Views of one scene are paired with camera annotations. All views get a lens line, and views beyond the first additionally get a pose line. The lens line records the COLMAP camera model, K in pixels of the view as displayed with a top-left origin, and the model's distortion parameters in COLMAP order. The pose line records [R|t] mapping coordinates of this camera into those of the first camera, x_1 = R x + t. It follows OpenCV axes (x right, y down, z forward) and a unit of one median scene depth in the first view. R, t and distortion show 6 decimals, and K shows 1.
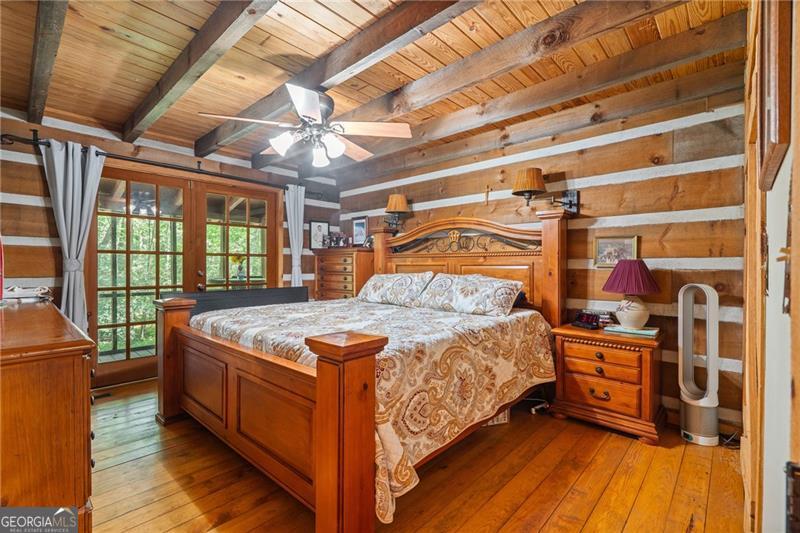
lens RADIAL K [[362.1, 0, 400.0], [0, 362.1, 266.5], [0, 0, 1]] dist [-0.001219, -0.000078]
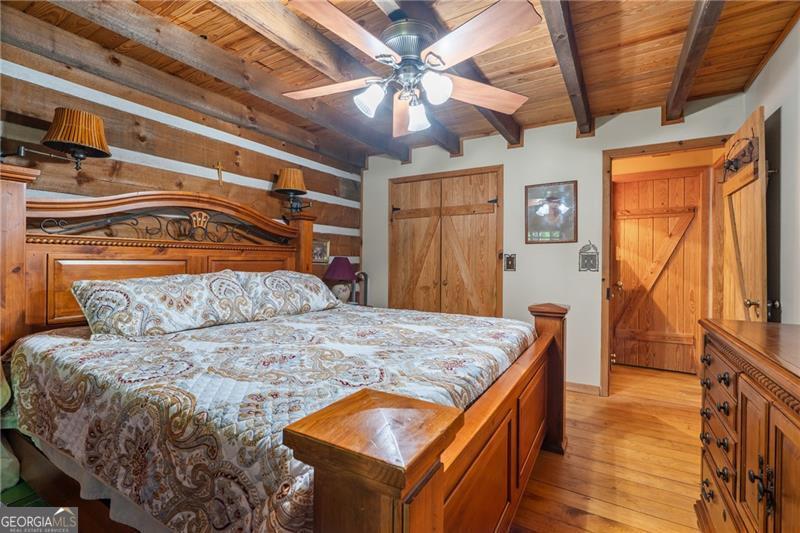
lens RADIAL K [[362.1, 0, 400.0], [0, 362.1, 266.5], [0, 0, 1]] dist [-0.001219, -0.000078]
pose [[-0.198737, -0.016471, 0.979914, -0.684572], [-0.001230, 0.999862, 0.016556, -0.004487], [-0.980052, 0.002085, -0.198730, 0.827459]]
